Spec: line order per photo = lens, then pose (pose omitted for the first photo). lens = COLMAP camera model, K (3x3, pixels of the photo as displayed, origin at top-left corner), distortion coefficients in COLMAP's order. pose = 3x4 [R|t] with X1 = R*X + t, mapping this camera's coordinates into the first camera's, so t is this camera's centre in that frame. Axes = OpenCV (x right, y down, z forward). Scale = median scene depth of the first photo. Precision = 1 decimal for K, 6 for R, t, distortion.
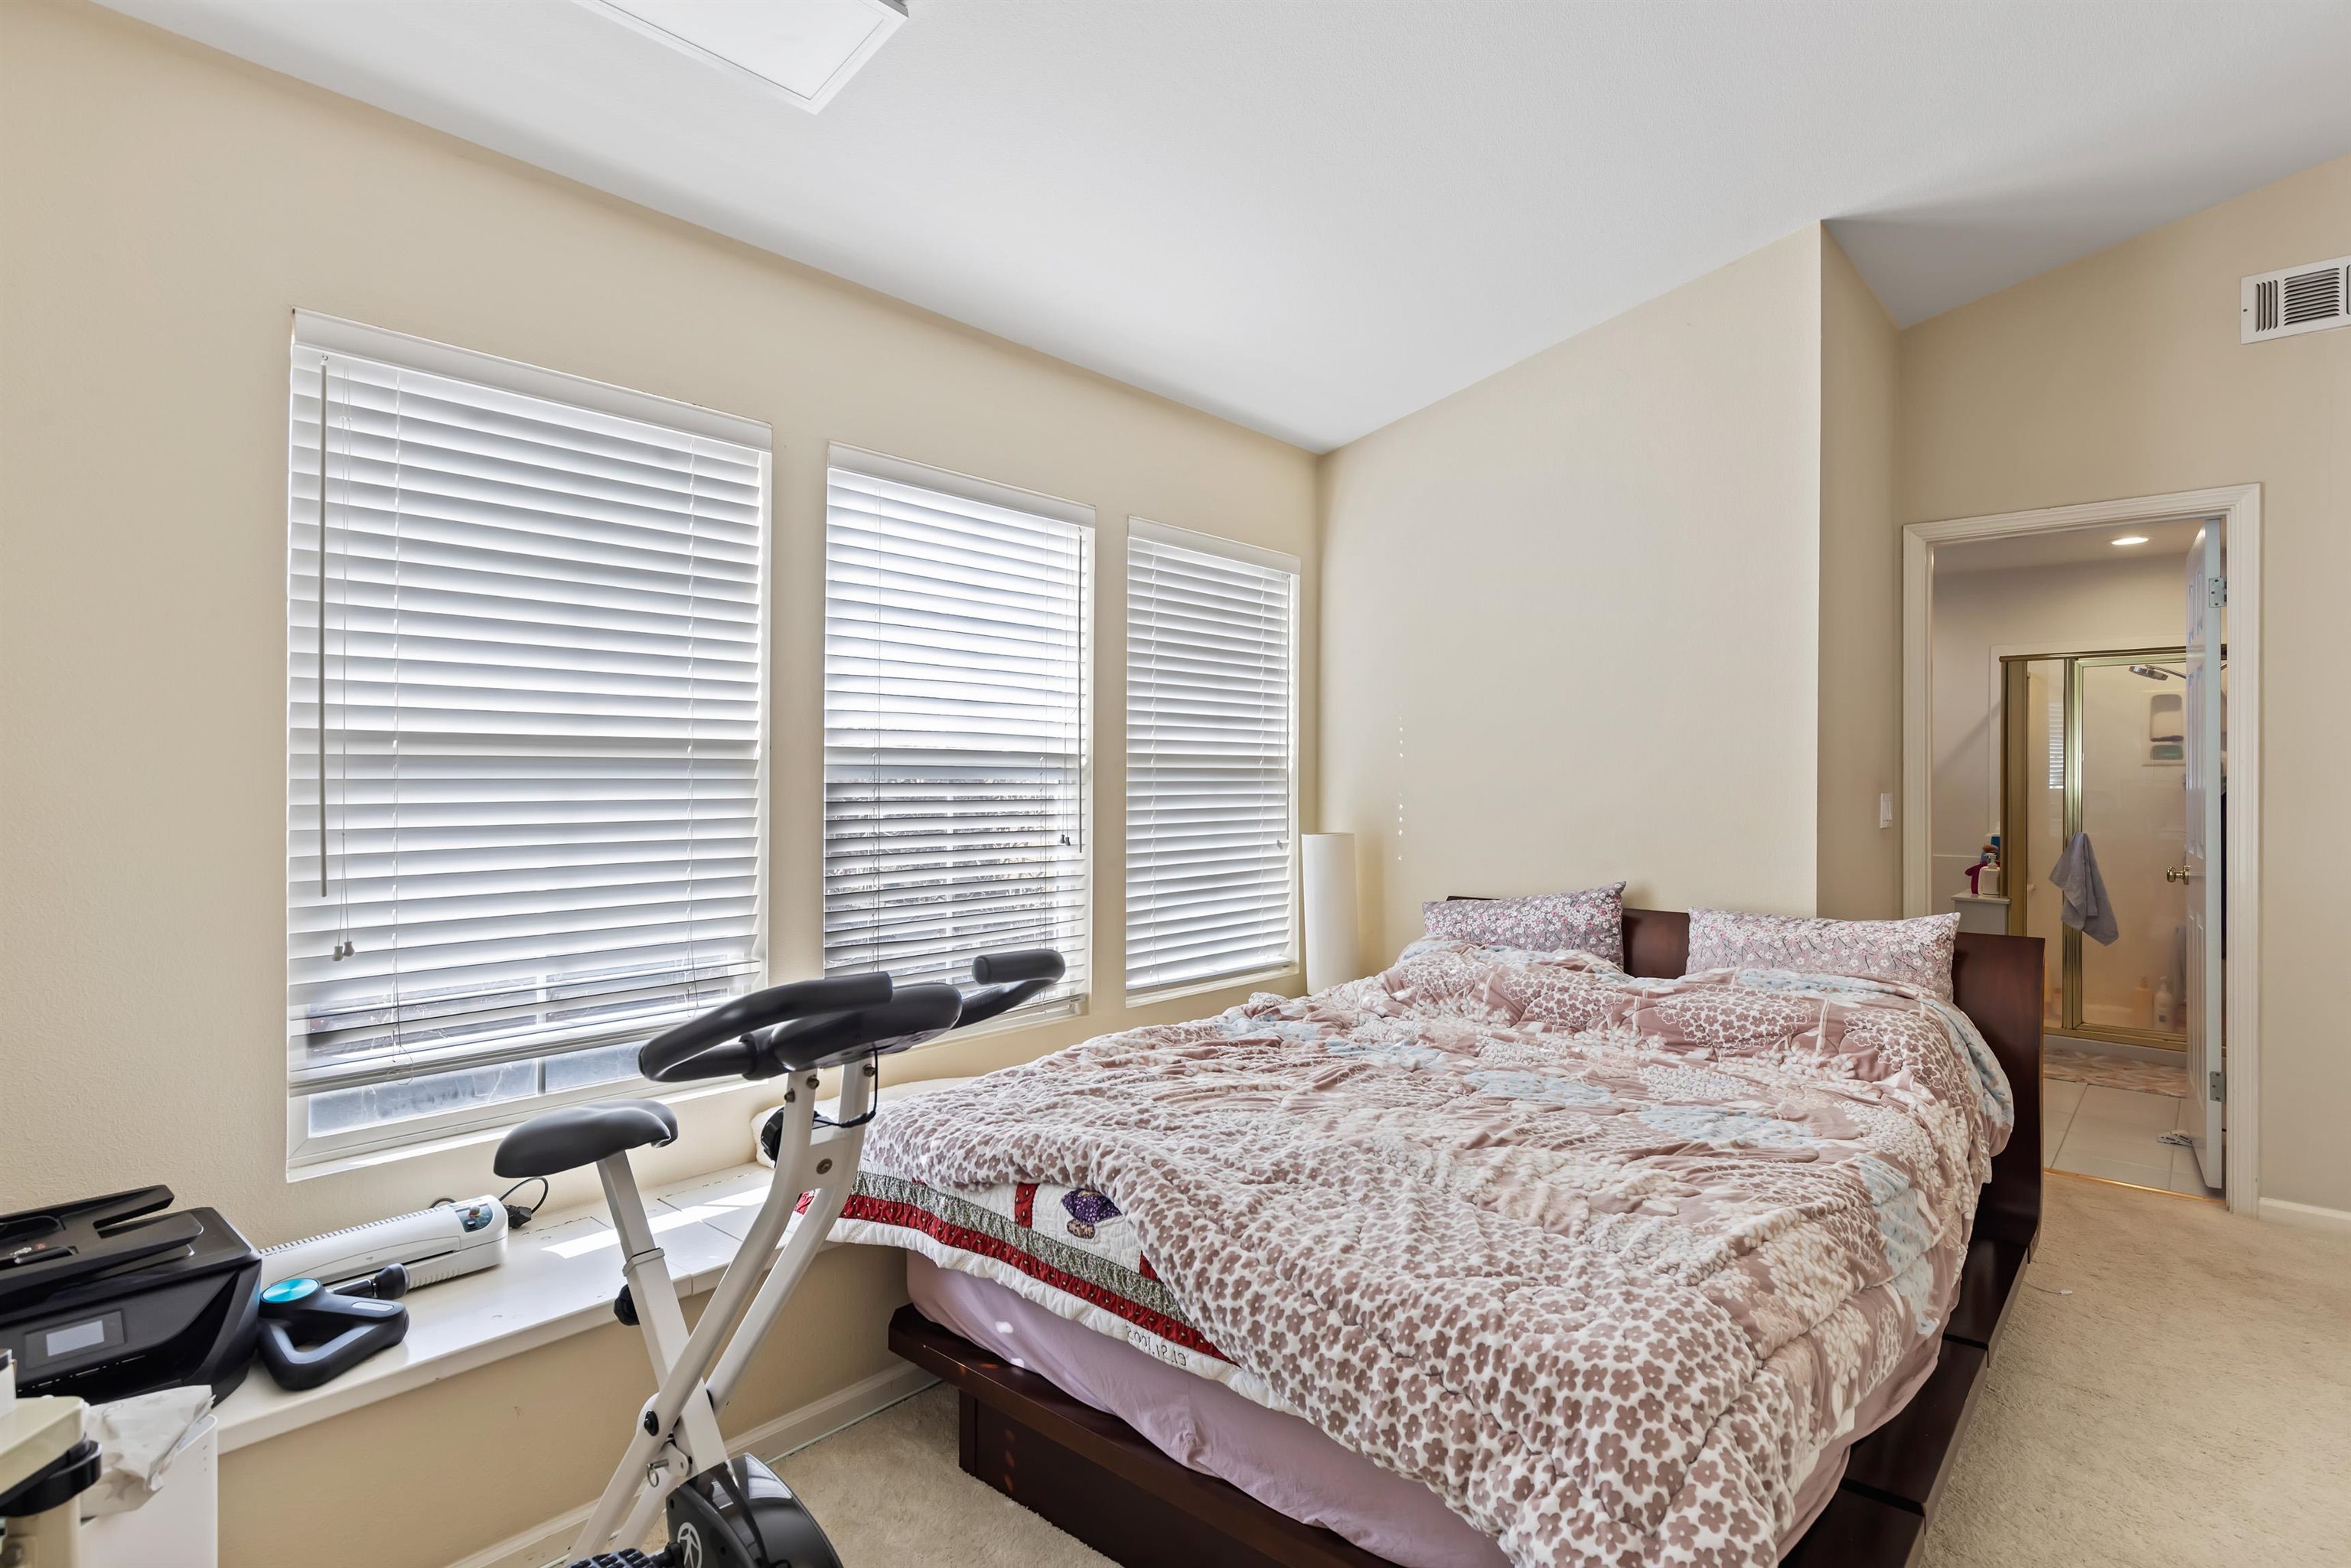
lens RADIAL K [[1198.6, 0, 1189.3], [0, 1198.6, 786.8], [0, 0, 1]] dist [-0.001279, -0.001130]
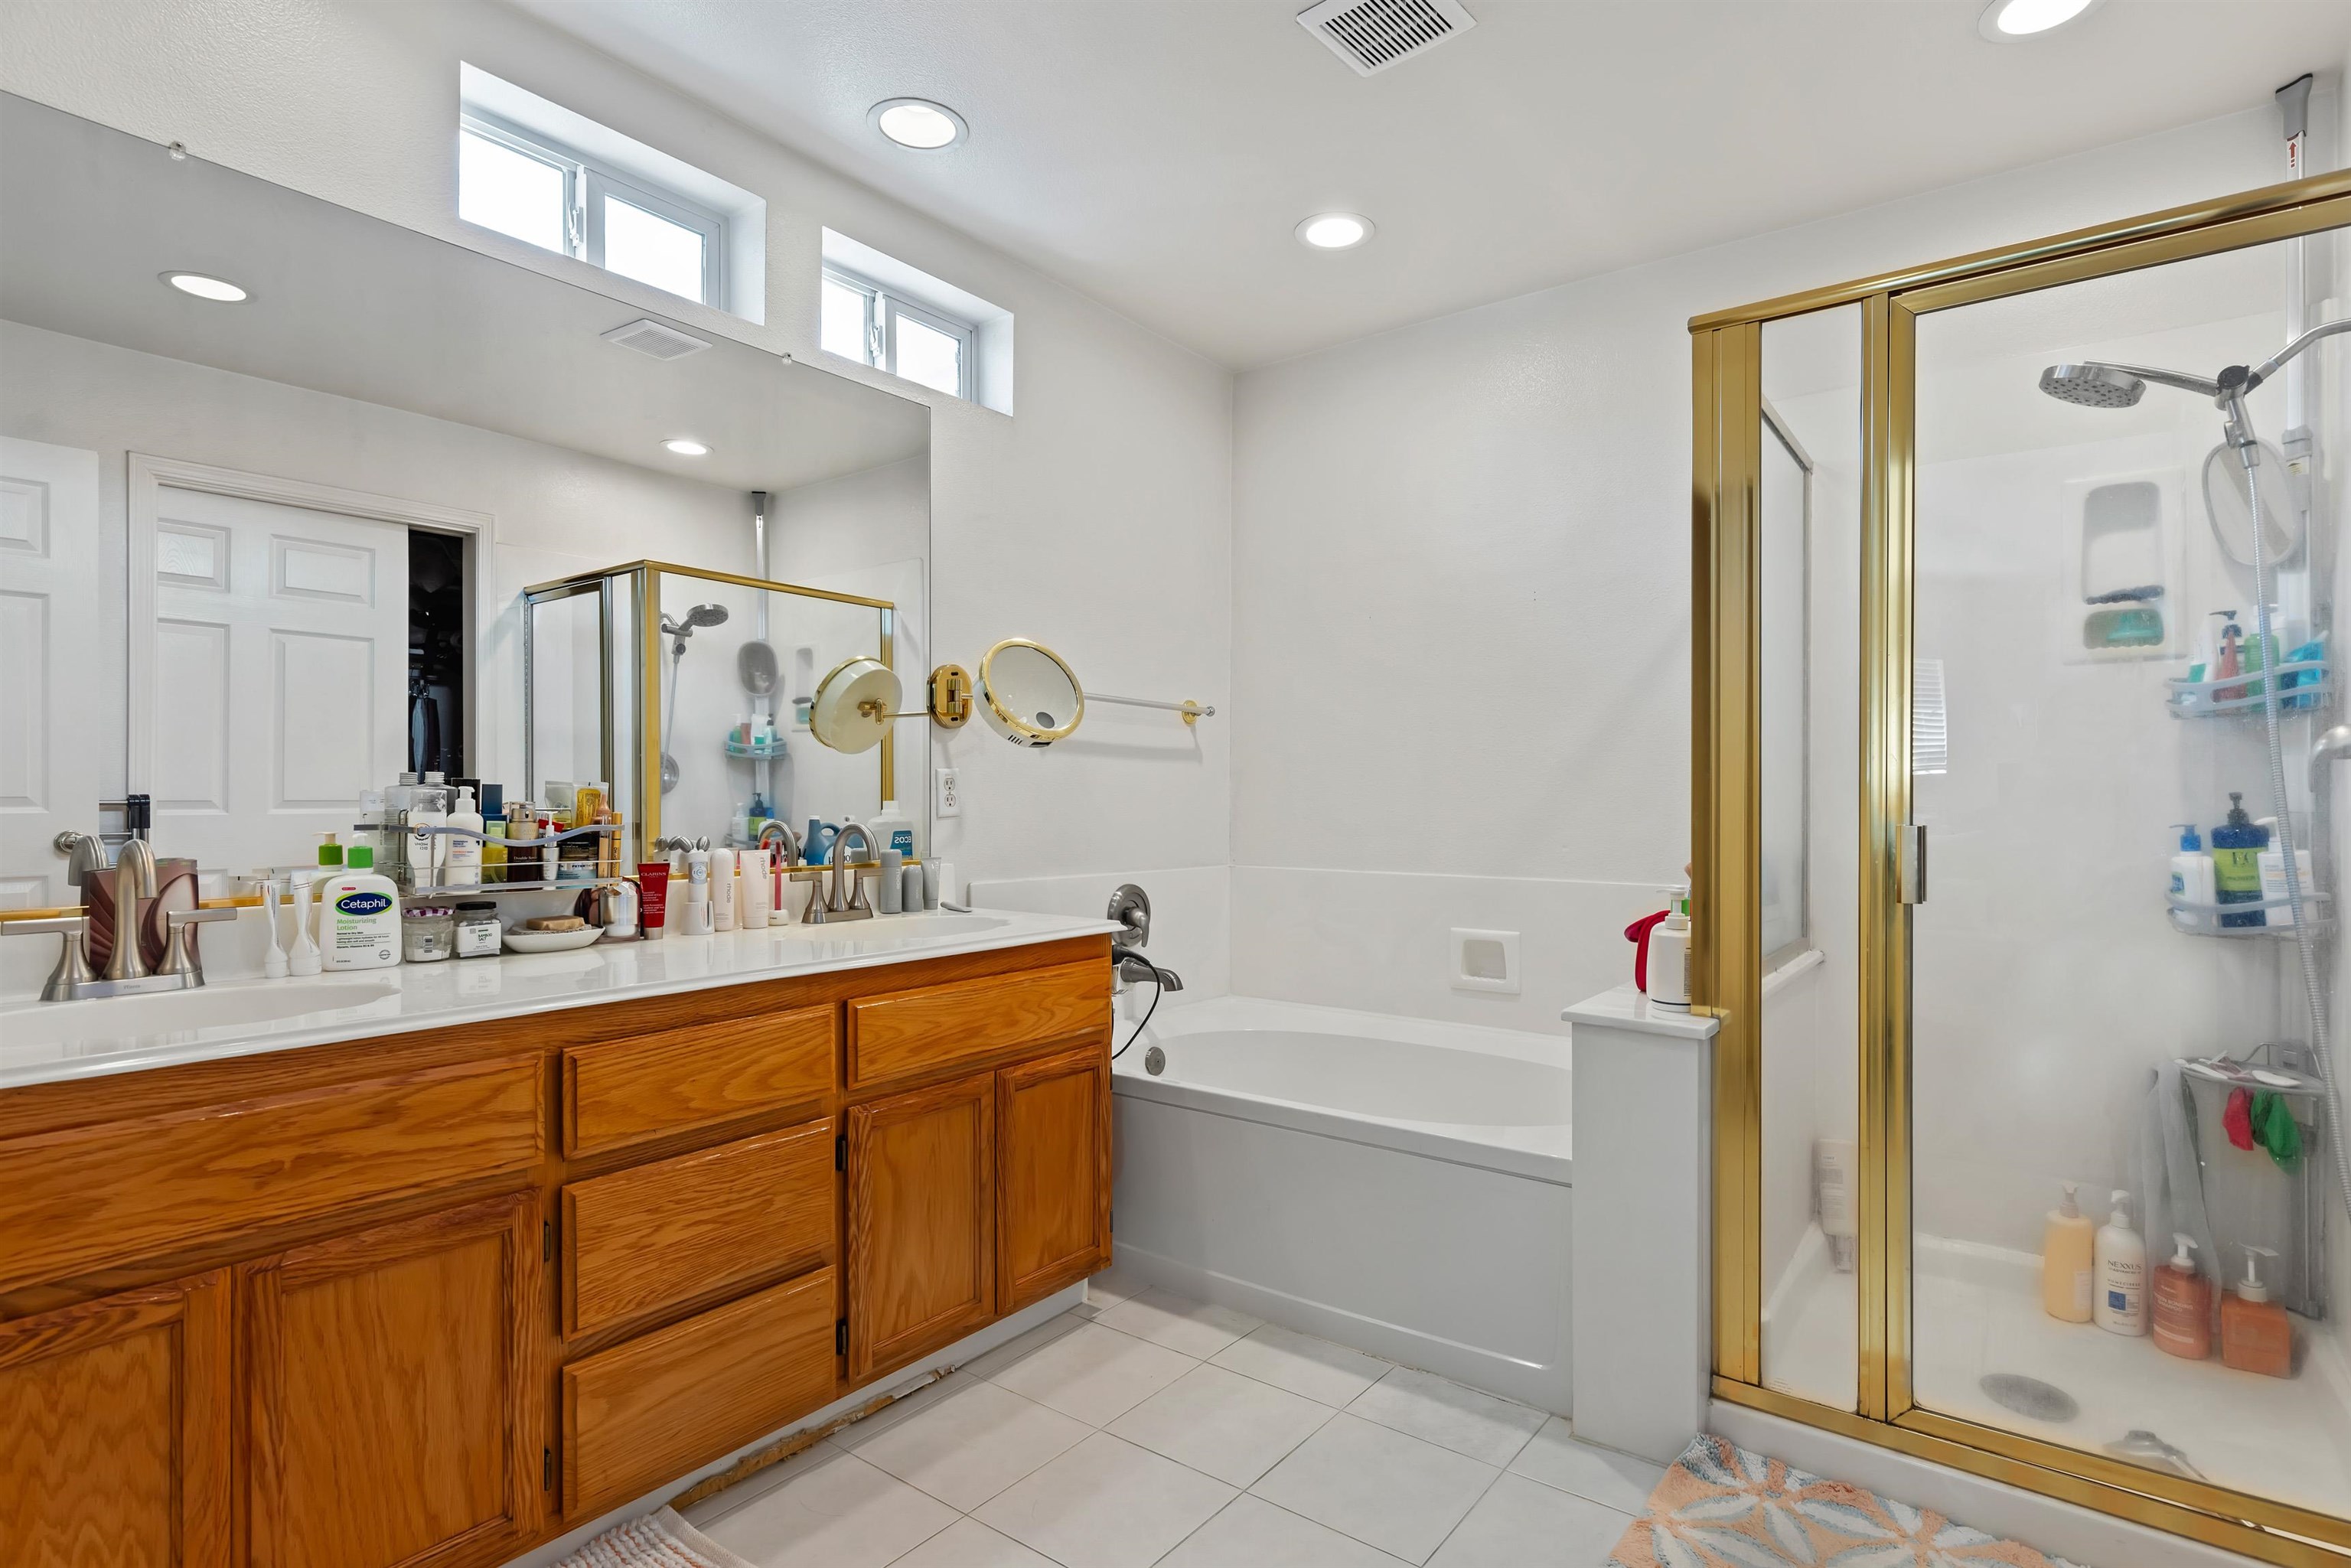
lens RADIAL K [[1198.6, 0, 1168.5], [0, 1198.6, 786.3], [0, 0, 1]] dist [-0.001279, -0.001130]
pose [[0.997743, -0.004105, 0.067022, 0.508110], [0.003752, 0.999978, 0.005394, 0.023504], [-0.067043, -0.005130, 0.997737, 0.671207]]
